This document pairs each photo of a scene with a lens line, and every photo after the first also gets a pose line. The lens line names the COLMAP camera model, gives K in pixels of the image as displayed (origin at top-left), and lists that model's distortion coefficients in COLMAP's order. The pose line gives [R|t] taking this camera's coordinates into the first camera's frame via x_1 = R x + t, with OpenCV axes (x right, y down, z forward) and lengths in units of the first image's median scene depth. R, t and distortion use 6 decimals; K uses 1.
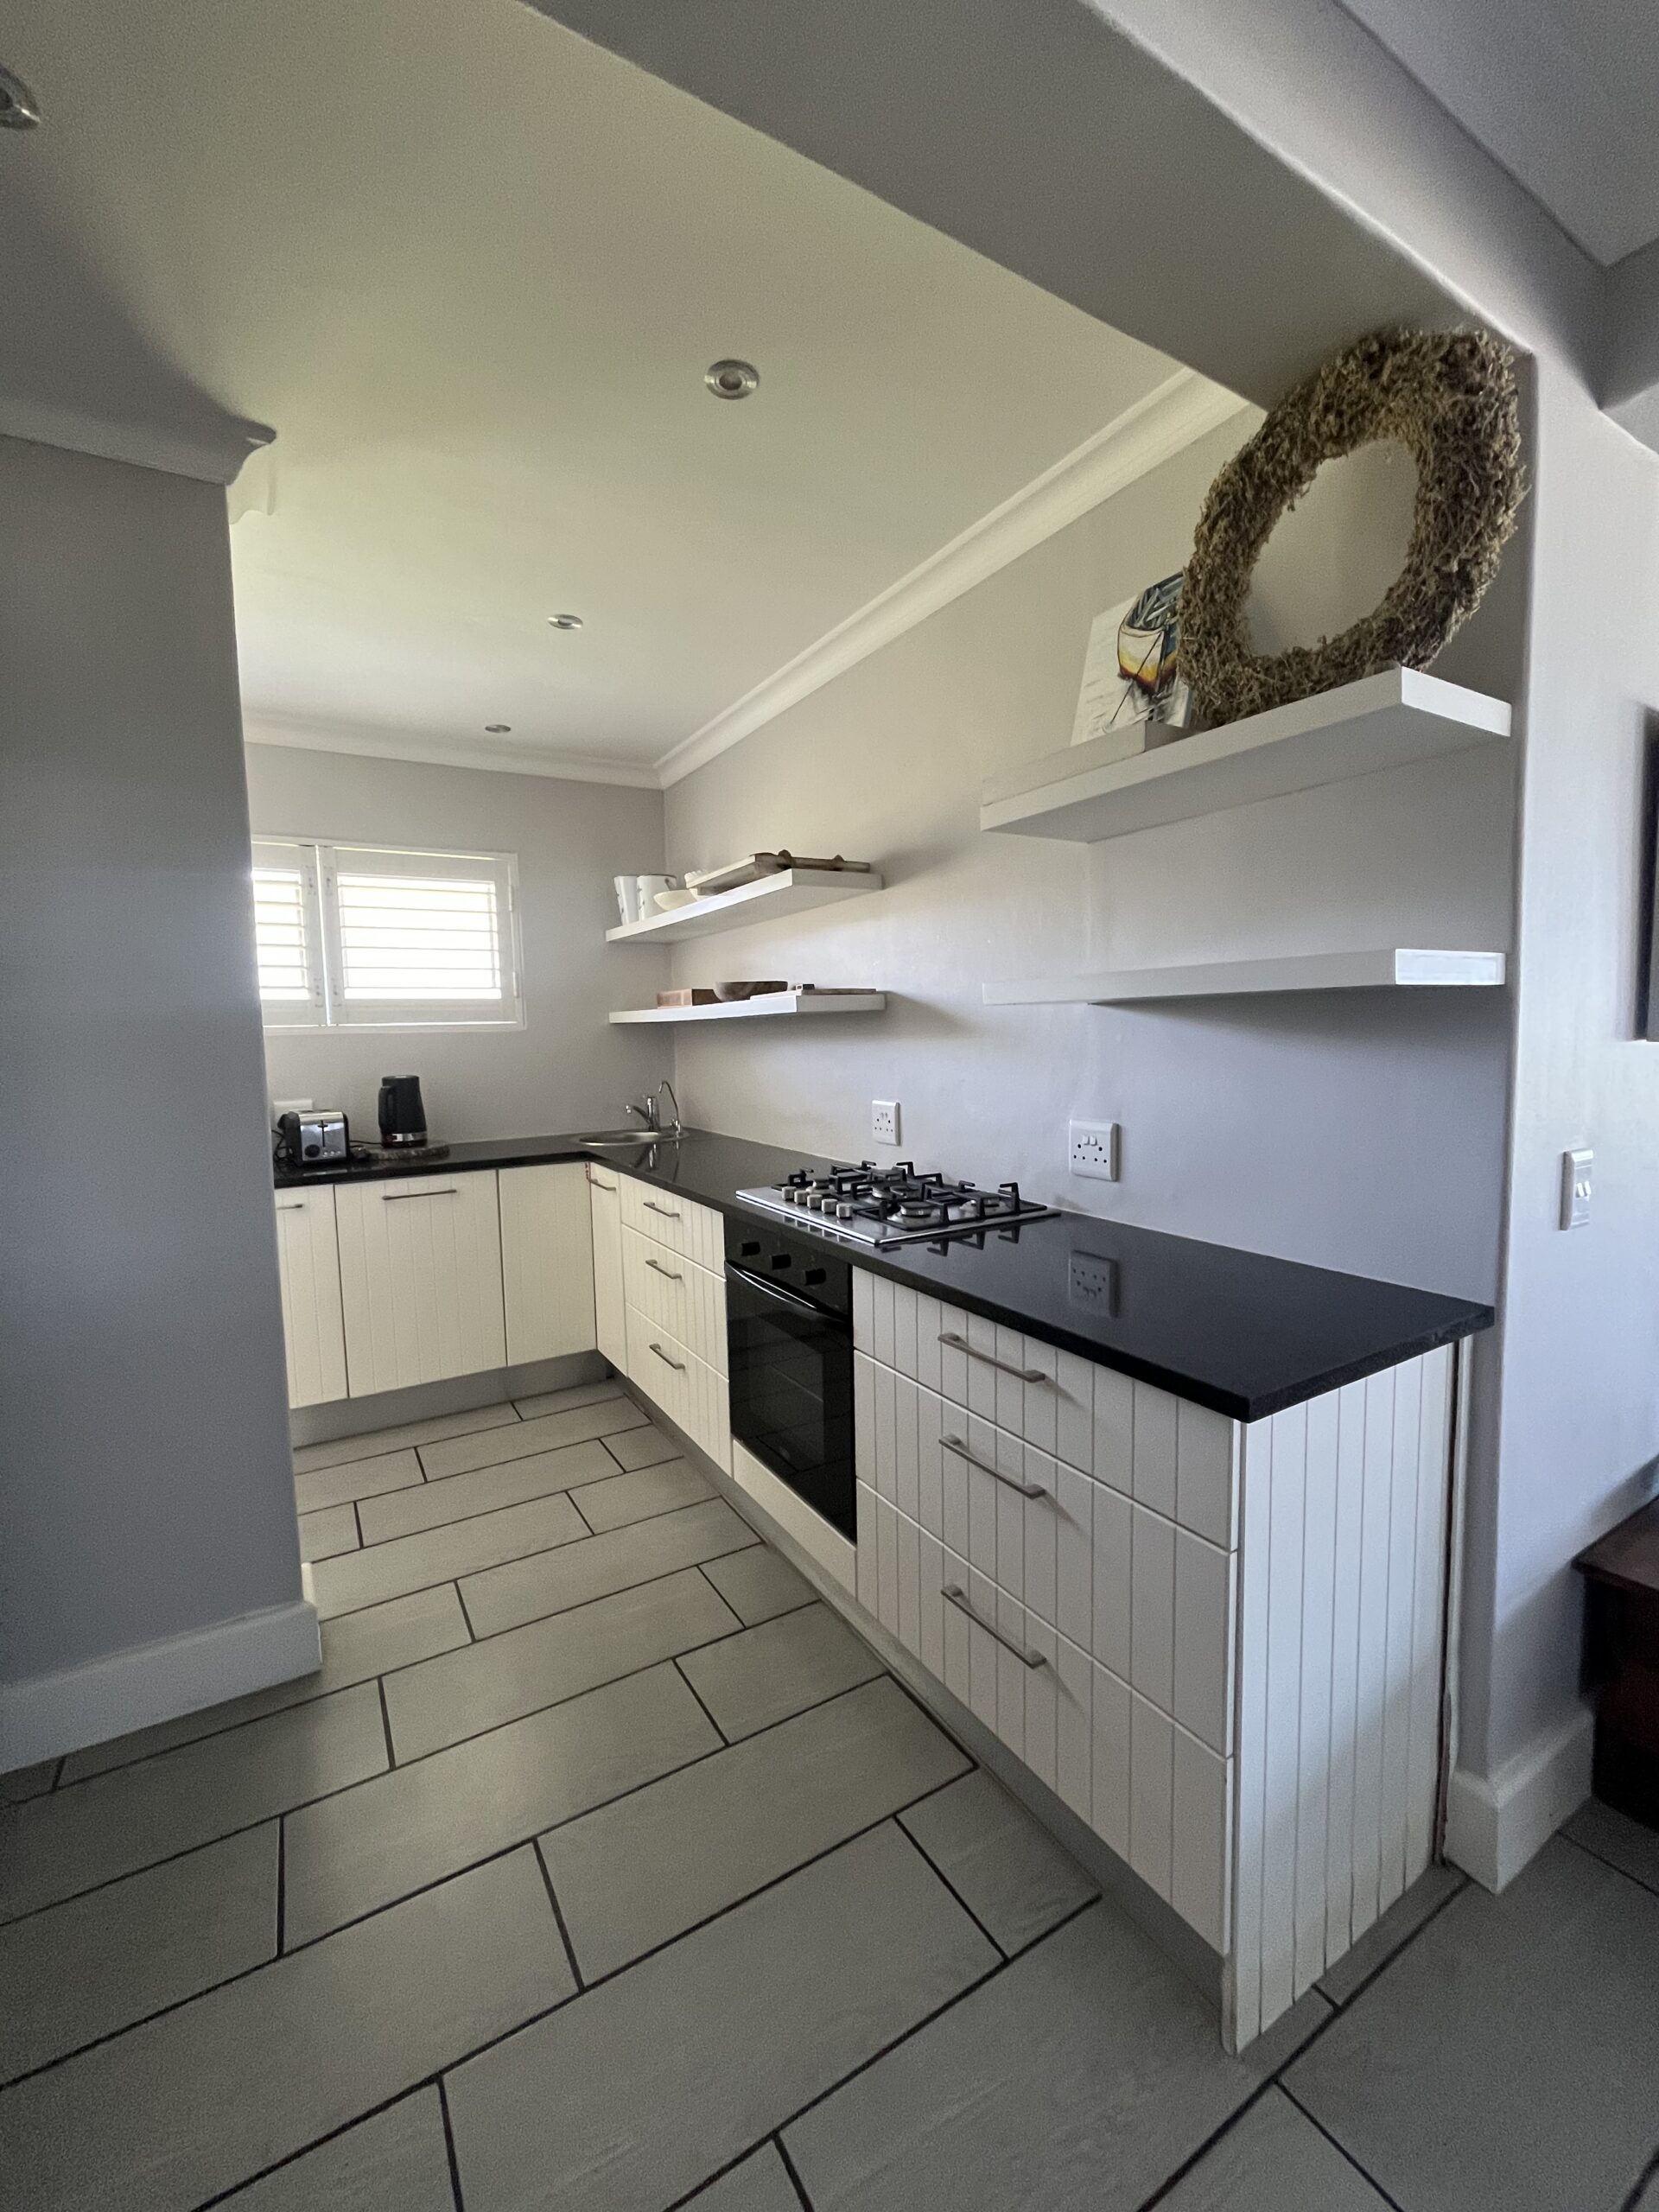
lens RADIAL K [[899.3, 0, 839.0], [0, 899.3, 1095.4], [0, 0, 1]] dist [-0.003028, 0.000408]
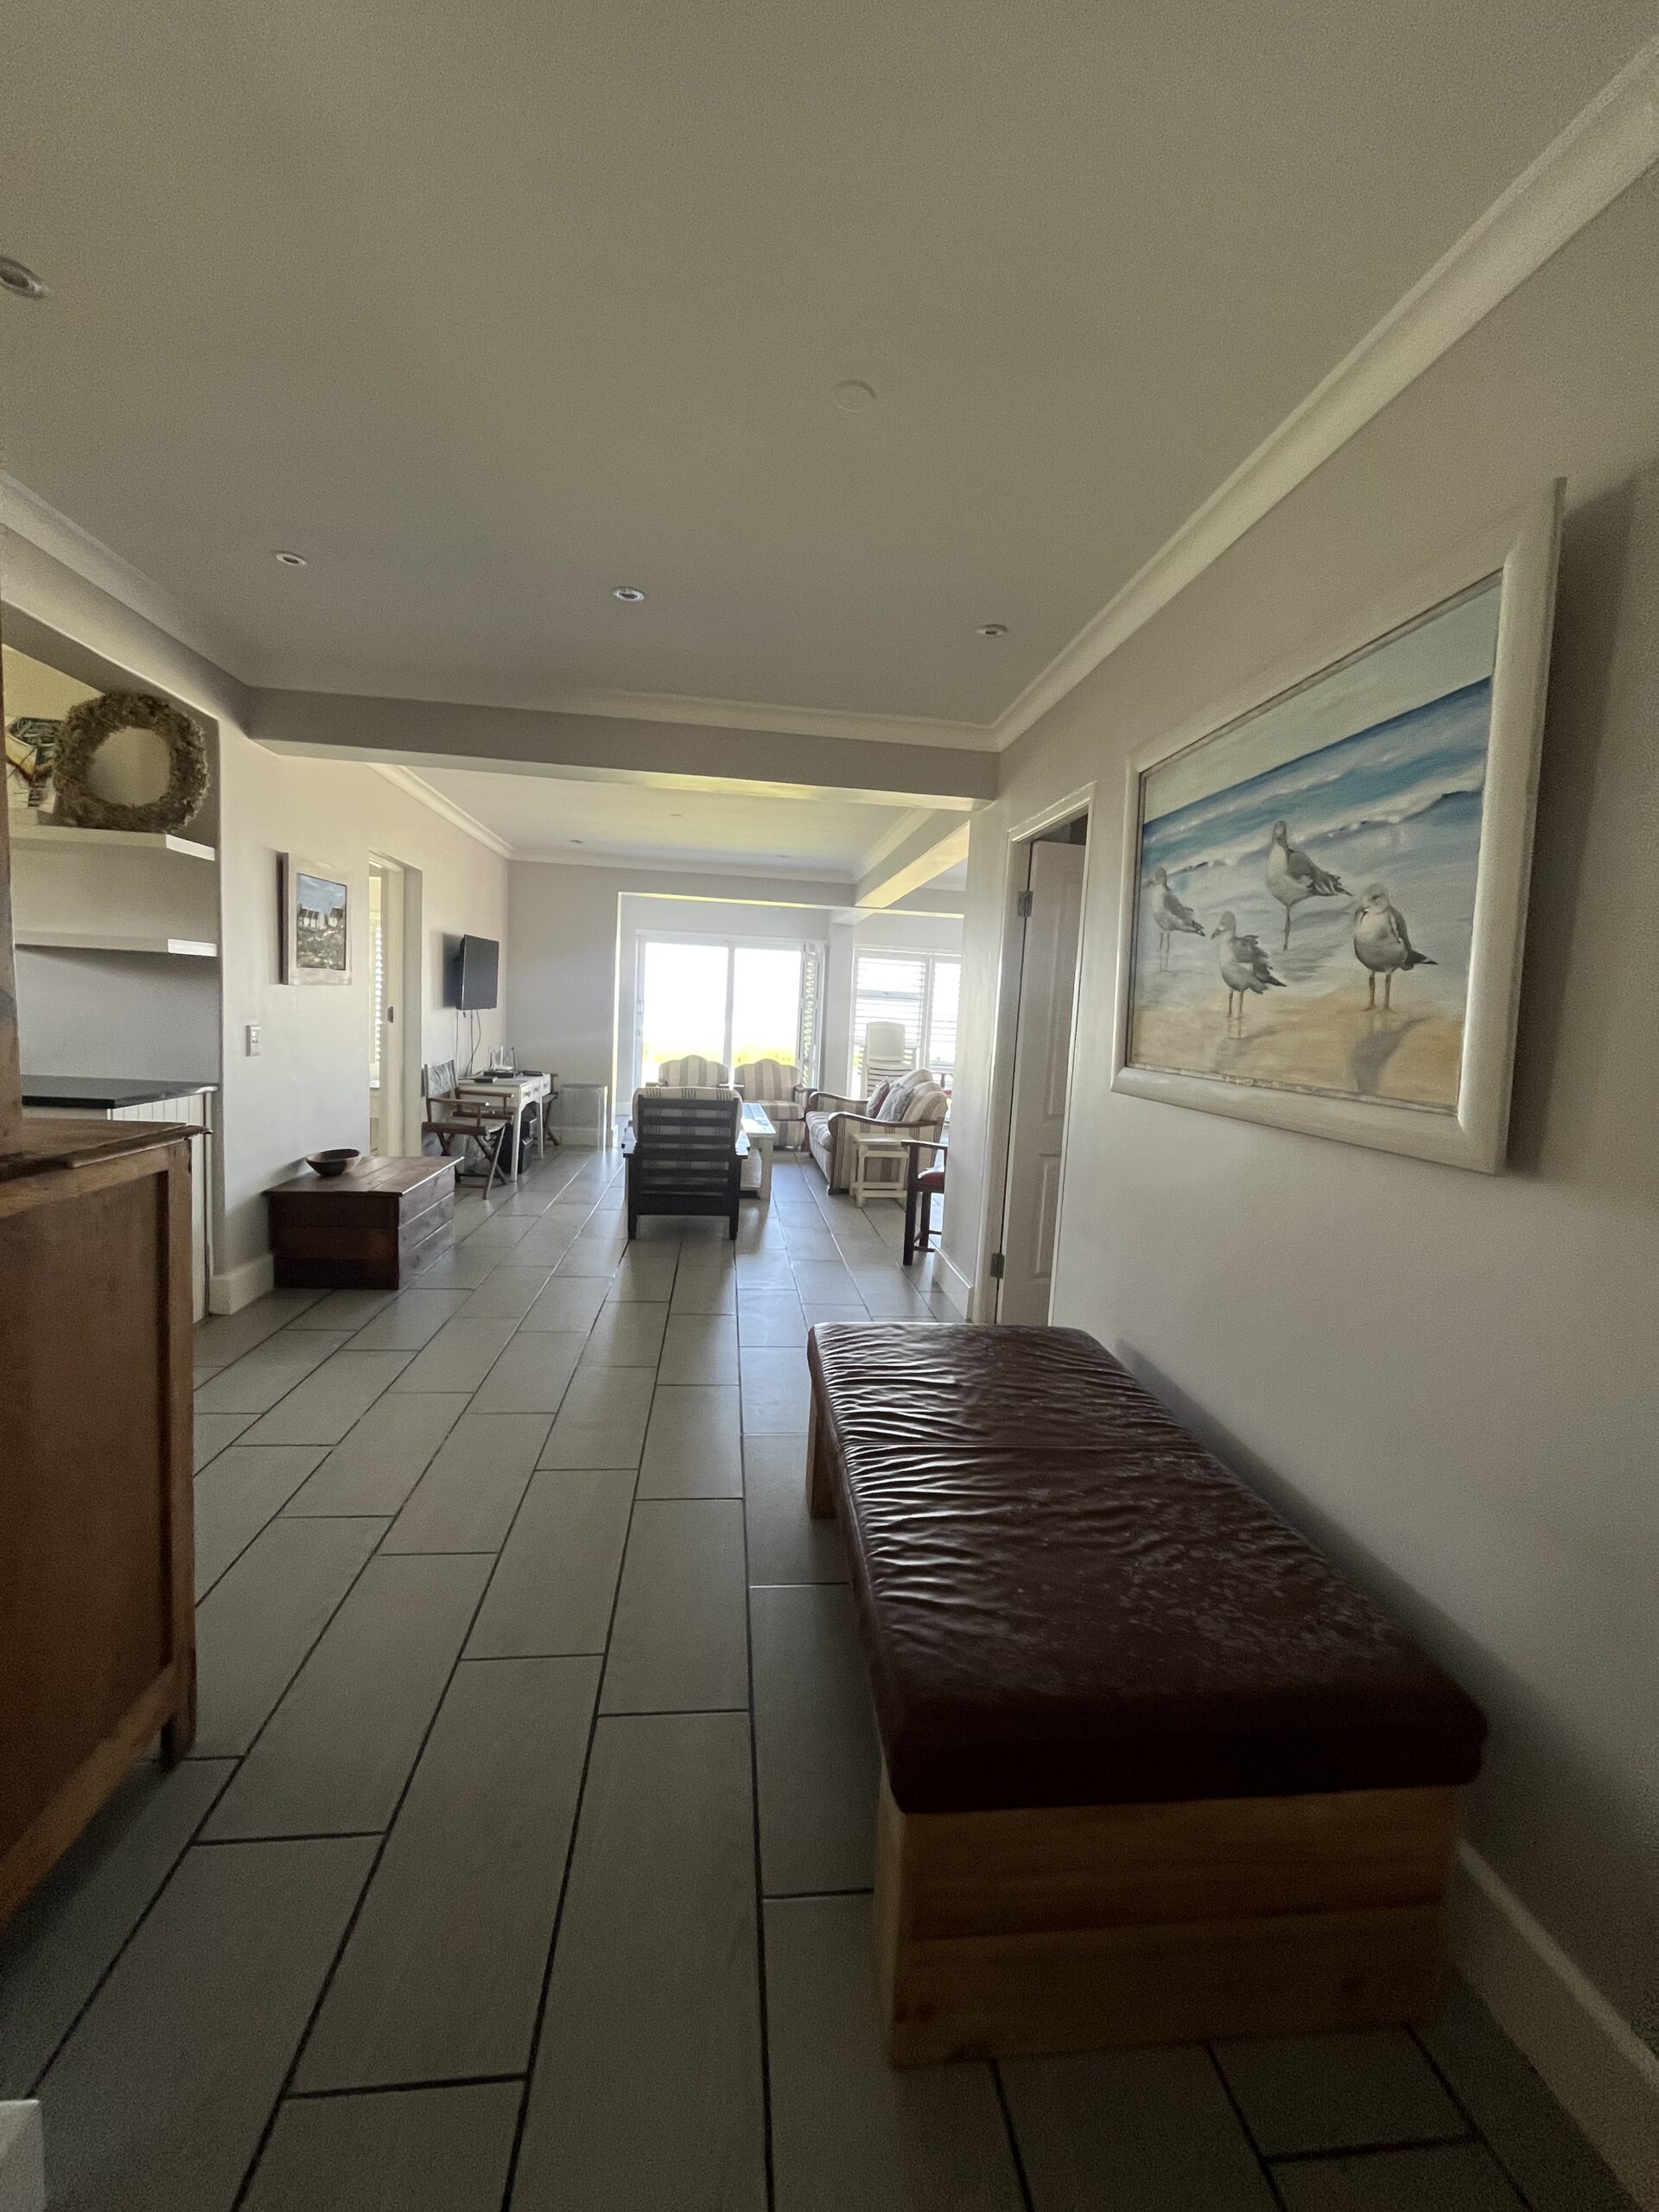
lens RADIAL K [[899.3, 0, 822.6], [0, 899.3, 1096.7], [0, 0, 1]] dist [-0.003028, 0.000408]
pose [[0.421903, -0.045760, 0.905486, -0.864943], [0.006000, 0.998845, 0.047682, 0.163391], [-0.906621, -0.014684, 0.421690, -1.644575]]
